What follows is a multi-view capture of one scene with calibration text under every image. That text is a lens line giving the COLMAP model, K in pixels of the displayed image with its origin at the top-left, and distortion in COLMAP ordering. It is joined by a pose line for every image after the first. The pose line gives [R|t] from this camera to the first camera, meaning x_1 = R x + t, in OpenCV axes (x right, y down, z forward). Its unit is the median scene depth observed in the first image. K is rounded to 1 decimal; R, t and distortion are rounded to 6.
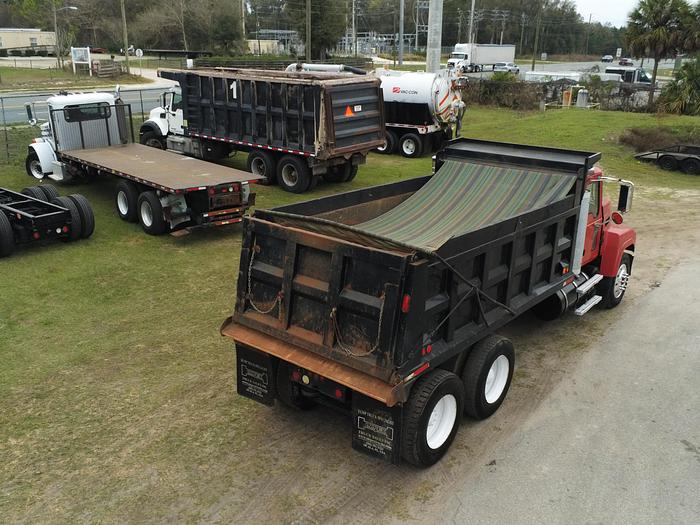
lens RADIAL K [[665.1, 0, 351.5], [0, 665.1, 258.4], [0, 0, 1]] dist [0.002593, 0.000000]
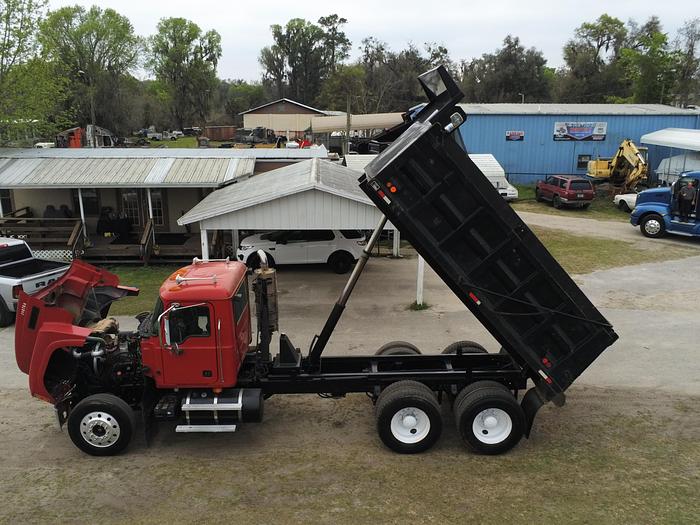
lens RADIAL K [[595.8, 0, 349.9], [0, 595.8, 263.3], [0, 0, 1]] dist [0.004360, -0.007302]
pose [[-0.633079, -0.206478, 0.746041, -0.398958], [0.225722, 0.872644, 0.433061, -0.372555], [-0.740446, 0.442559, -0.505846, 0.942817]]
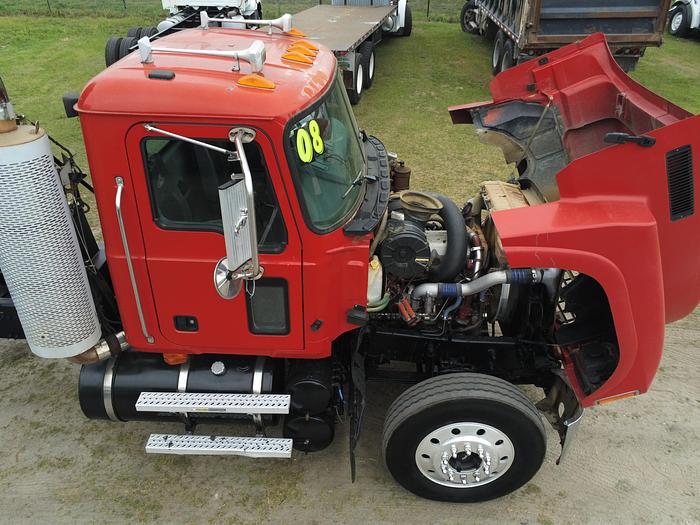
lens RADIAL K [[537.0, 0, 350.7], [0, 537.0, 263.0], [0, 0, 1]] dist [0.001442, 0.004759]
pose [[0.598612, 0.416929, -0.683983, 0.420867], [-0.247269, 0.908348, 0.337286, -0.115062], [0.761919, -0.032776, 0.646842, 0.622668]]
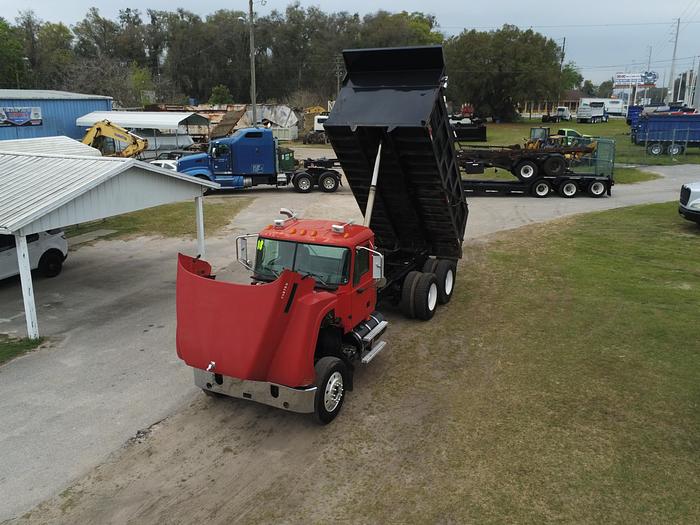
lens RADIAL K [[595.8, 0, 340.4], [0, 595.8, 267.4], [0, 0, 1]] dist [0.004360, -0.007302]
pose [[-0.974756, 0.052608, -0.216987, 0.331241], [-0.074689, 0.839024, 0.538944, -0.453362], [0.210410, 0.541545, -0.813914, 1.340914]]
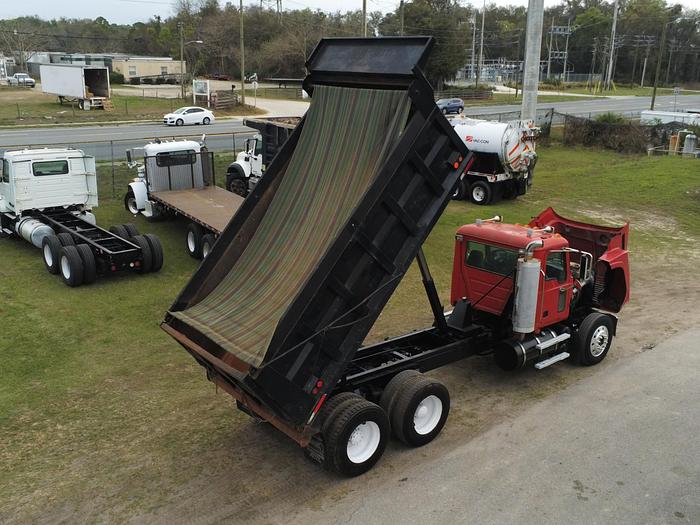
lens RADIAL K [[703.9, 0, 351.3], [0, 703.9, 262.9], [0, 0, 1]] dist [0.003848, 0.000000]
pose [[0.982561, 0.053765, -0.177997, 0.164281], [-0.060580, 0.997615, -0.033072, -0.025045], [0.175794, 0.043279, 0.983475, -0.170239]]
